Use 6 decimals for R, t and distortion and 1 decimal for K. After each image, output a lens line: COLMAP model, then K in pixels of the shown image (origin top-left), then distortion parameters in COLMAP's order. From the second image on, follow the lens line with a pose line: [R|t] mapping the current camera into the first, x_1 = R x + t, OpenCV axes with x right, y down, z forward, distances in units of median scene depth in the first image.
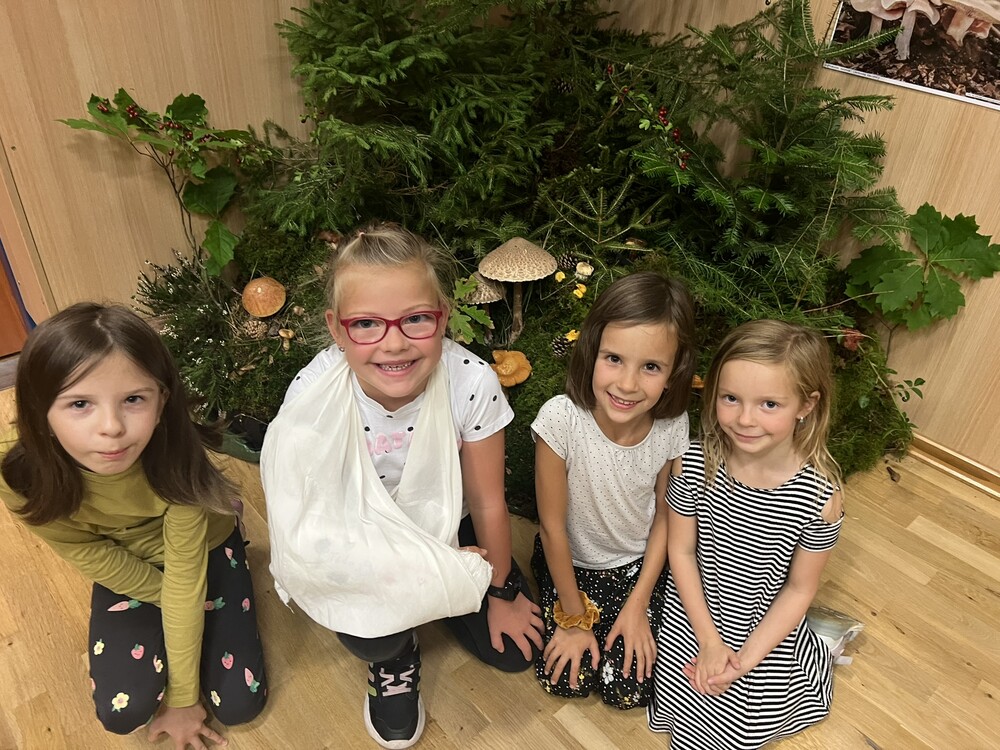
lens RADIAL K [[761.9, 0, 499.5], [0, 761.9, 377.9], [0, 0, 1]] dist [0.005487, -0.000011]
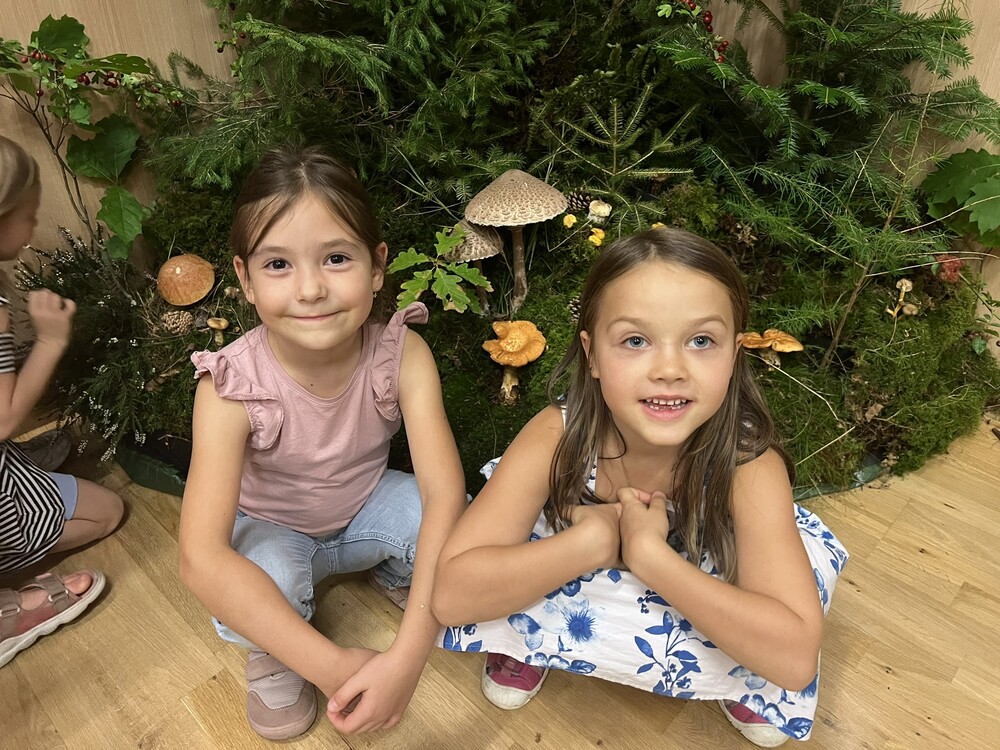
lens RADIAL K [[752.6, 0, 500.5], [0, 752.6, 372.1], [0, 0, 1]] dist [-0.003883, -0.001758]
pose [[0.995435, -0.087263, 0.038668, -0.034018], [0.087864, 0.996032, -0.014120, 0.025064], [-0.037283, 0.017453, 0.999152, 0.246896]]
